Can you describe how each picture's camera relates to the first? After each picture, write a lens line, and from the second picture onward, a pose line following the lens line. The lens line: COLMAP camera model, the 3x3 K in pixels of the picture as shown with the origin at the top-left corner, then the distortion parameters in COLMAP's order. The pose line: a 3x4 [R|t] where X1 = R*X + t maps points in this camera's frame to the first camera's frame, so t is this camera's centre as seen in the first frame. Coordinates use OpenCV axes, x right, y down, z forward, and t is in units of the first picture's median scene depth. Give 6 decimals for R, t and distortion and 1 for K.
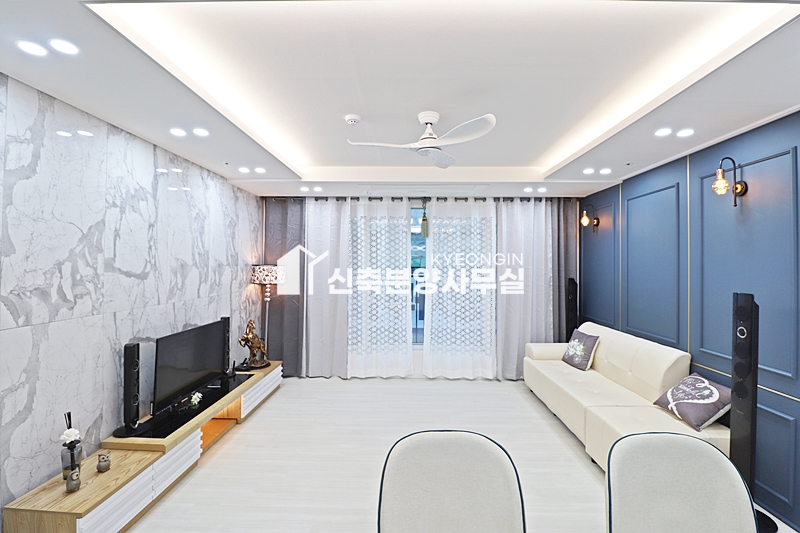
lens RADIAL K [[374.8, 0, 397.3], [0, 374.8, 259.1], [0, 0, 1]] dist [-0.001839, -0.001025]
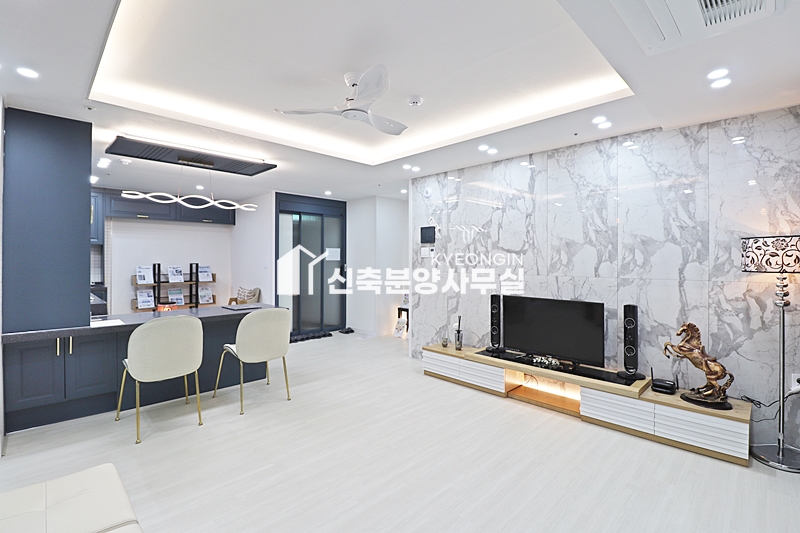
lens RADIAL K [[374.8, 0, 397.3], [0, 374.8, 259.1], [0, 0, 1]] dist [-0.001839, -0.001025]
pose [[-0.689077, -0.008075, -0.724643, 0.491874], [0.004219, 0.999876, -0.015154, 0.066144], [0.724676, -0.013499, -0.688958, 1.205640]]
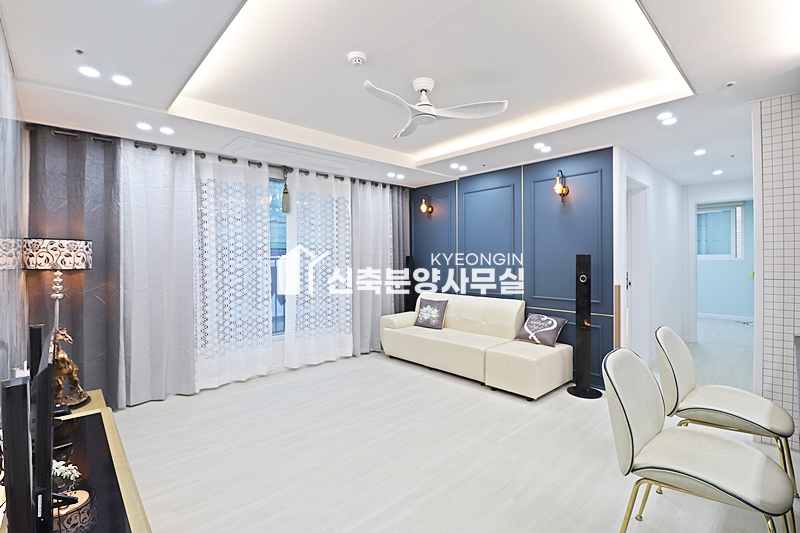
lens RADIAL K [[374.8, 0, 397.3], [0, 374.8, 259.1], [0, 0, 1]] dist [-0.001839, -0.001025]
pose [[0.714649, -0.013760, 0.699347, -0.460984], [0.001061, 0.999827, 0.018587, 0.046010], [-0.699482, -0.012541, 0.714540, 0.231193]]
